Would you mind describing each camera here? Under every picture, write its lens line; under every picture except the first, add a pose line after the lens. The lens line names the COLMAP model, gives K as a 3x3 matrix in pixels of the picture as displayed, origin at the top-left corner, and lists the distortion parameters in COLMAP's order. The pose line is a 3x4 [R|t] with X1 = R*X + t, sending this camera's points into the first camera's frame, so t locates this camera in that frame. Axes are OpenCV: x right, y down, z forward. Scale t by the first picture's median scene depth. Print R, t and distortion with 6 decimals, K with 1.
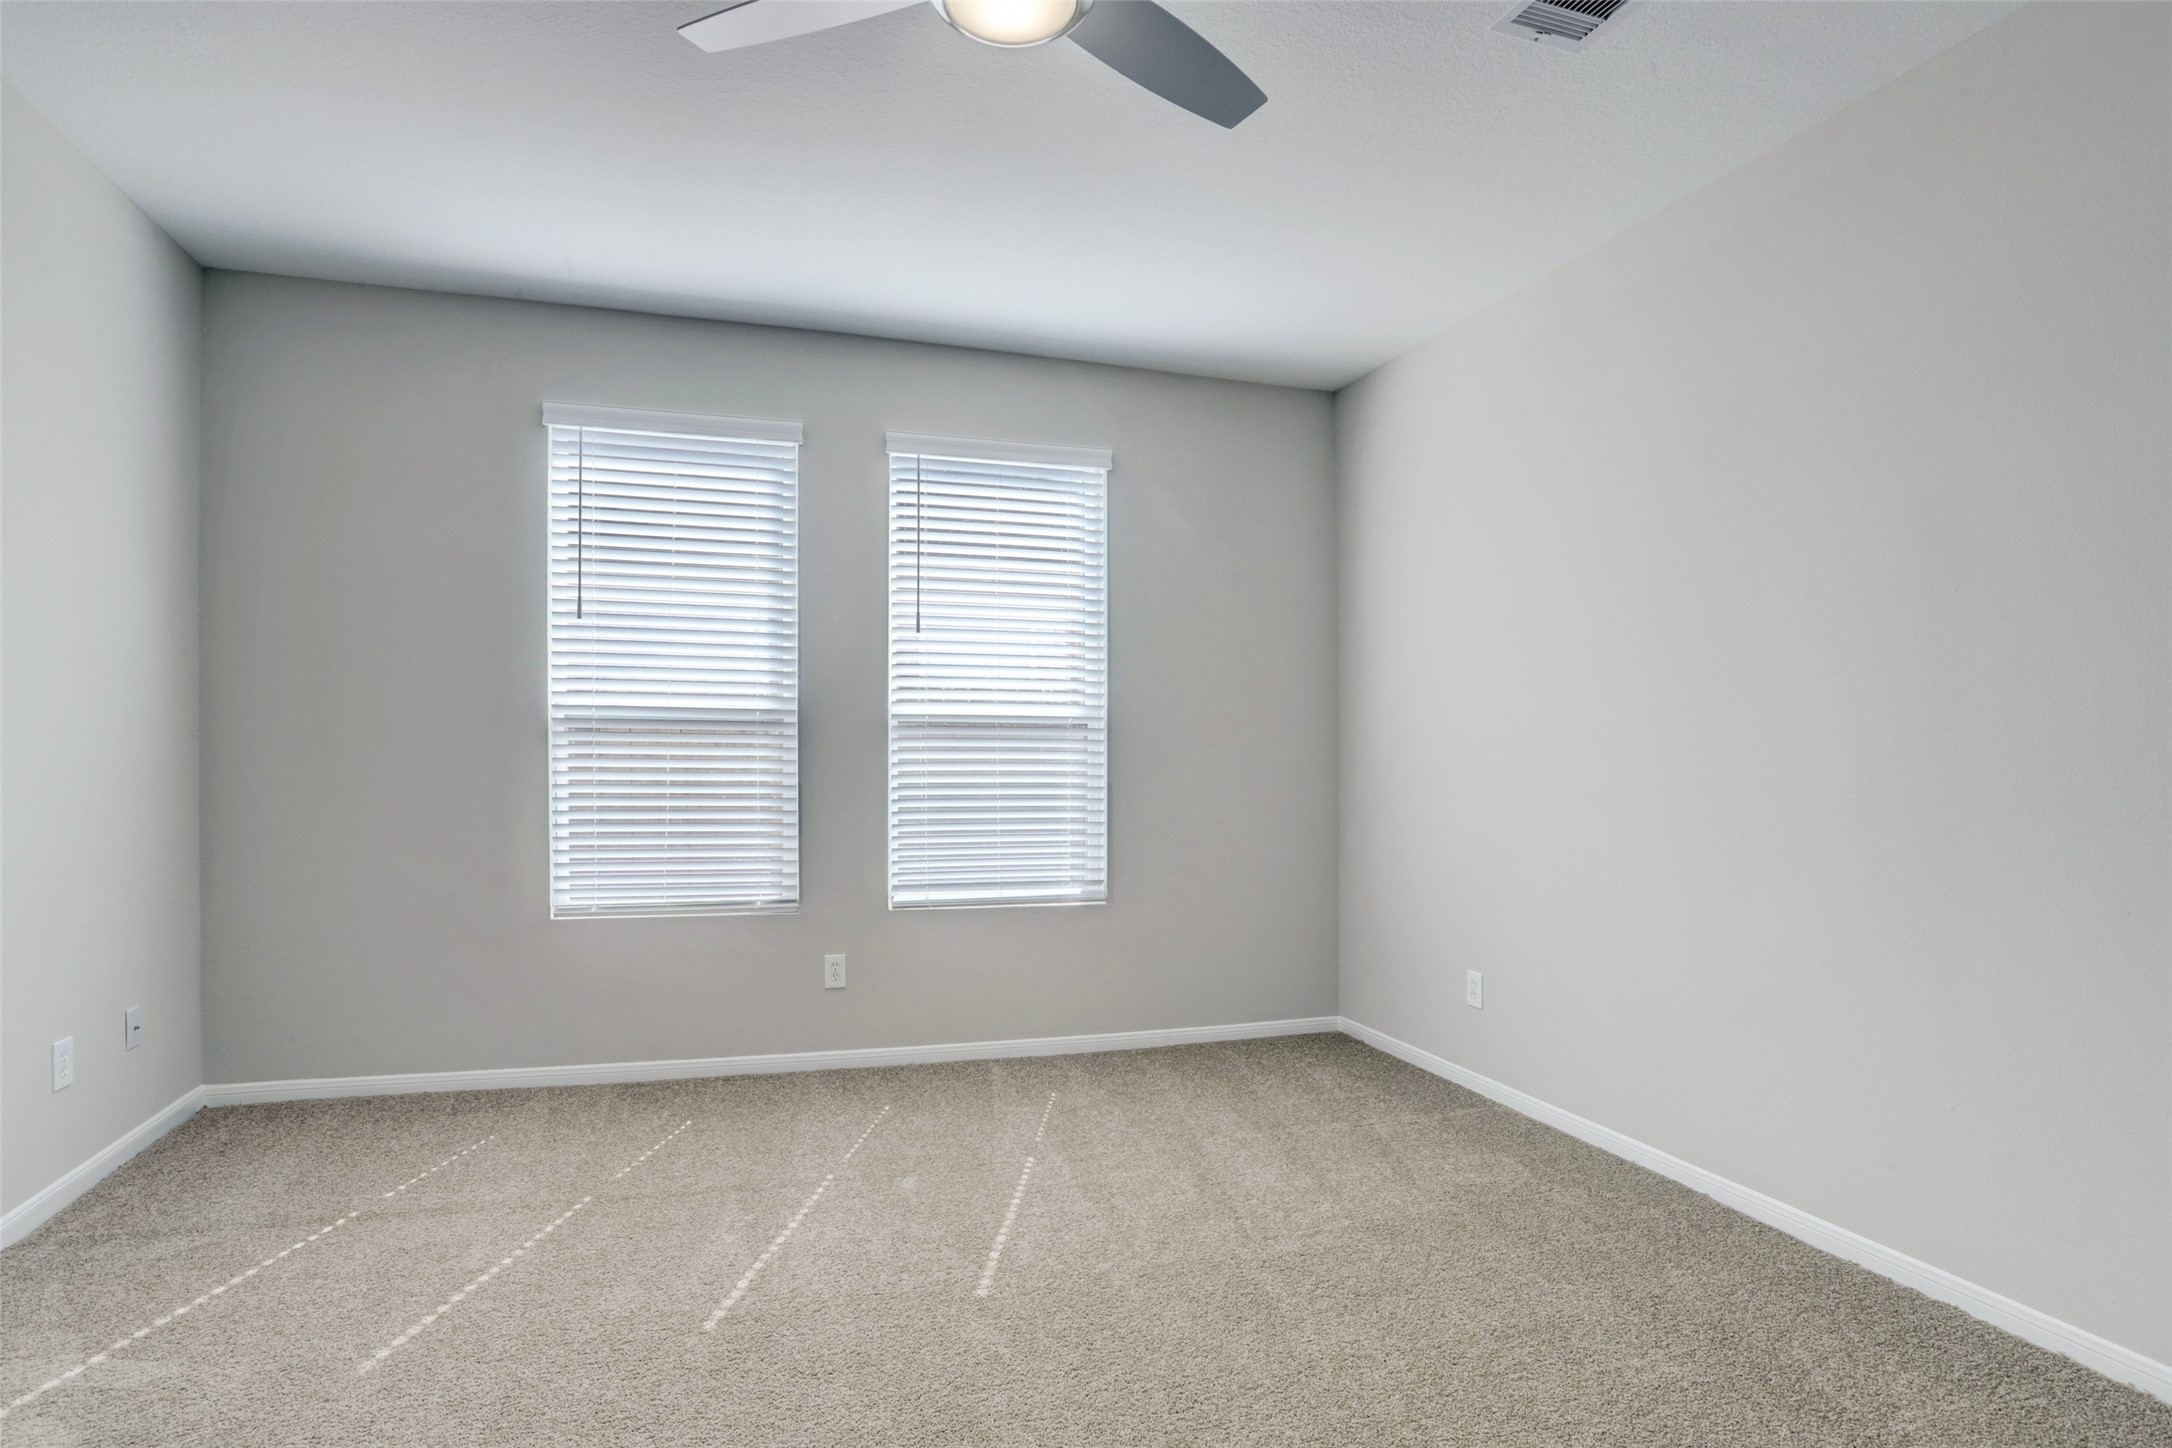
lens RADIAL K [[1093.1, 0, 1091.9], [0, 1093.1, 734.1], [0, 0, 1]] dist [0.002081, 0.001750]
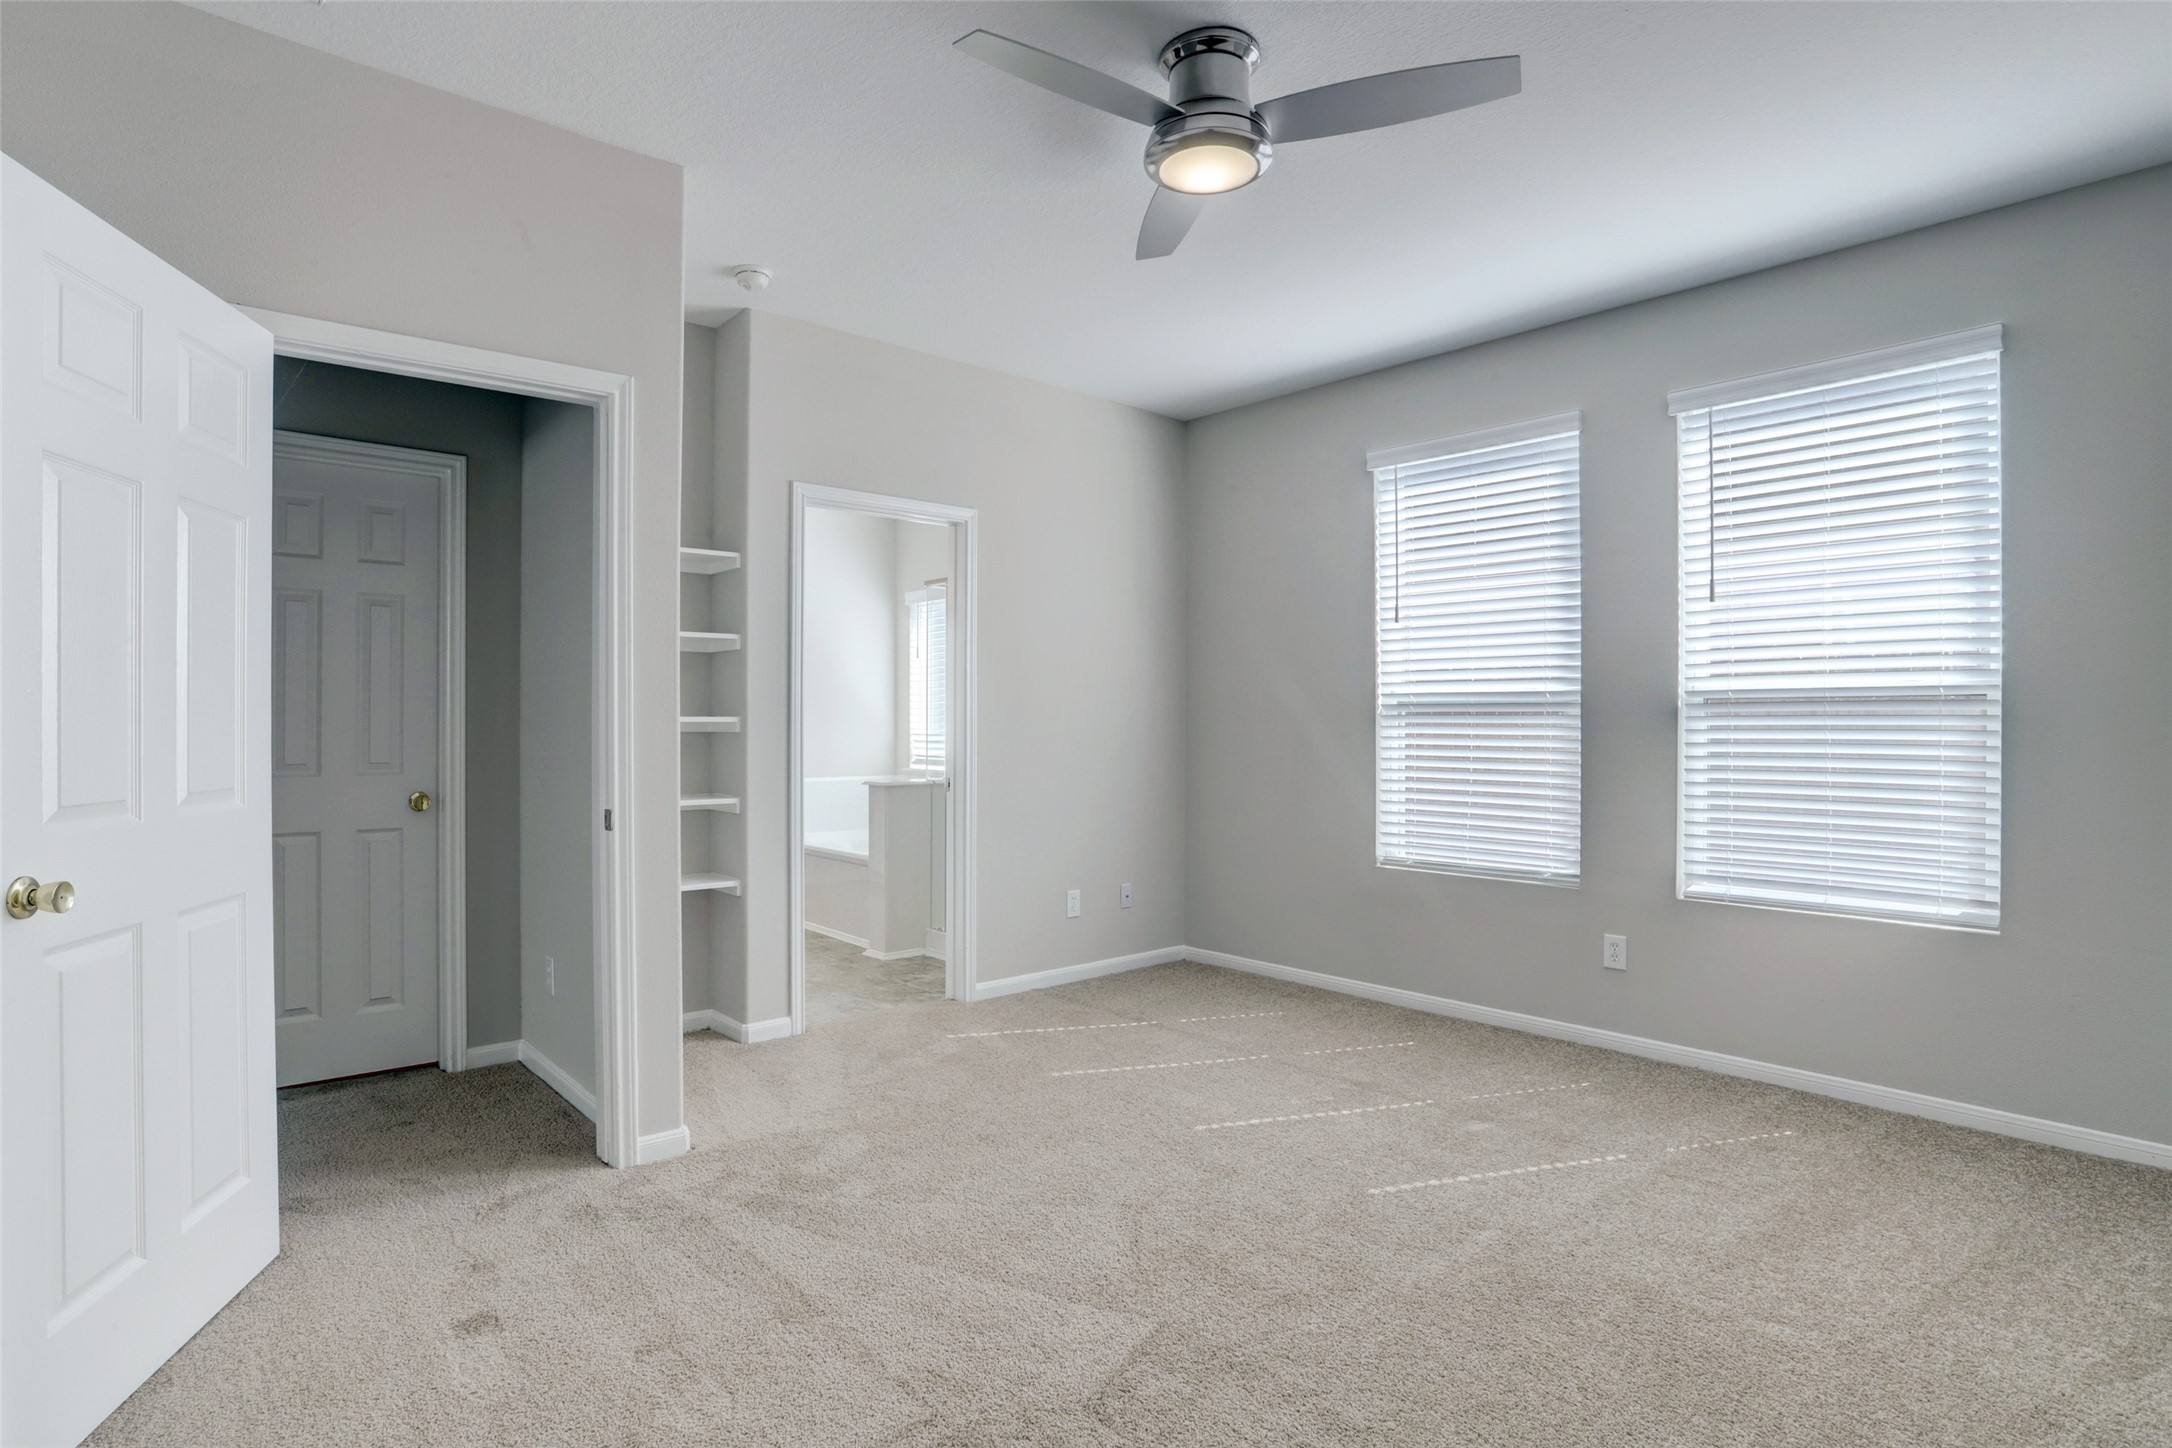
lens RADIAL K [[1093.1, 0, 1084.3], [0, 1093.1, 728.6], [0, 0, 1]] dist [0.002081, 0.001750]
pose [[0.466773, -0.005811, -0.884358, 0.419692], [0.011814, 0.999930, -0.000335, 0.008181], [0.884298, -0.010291, 0.466809, 0.110153]]
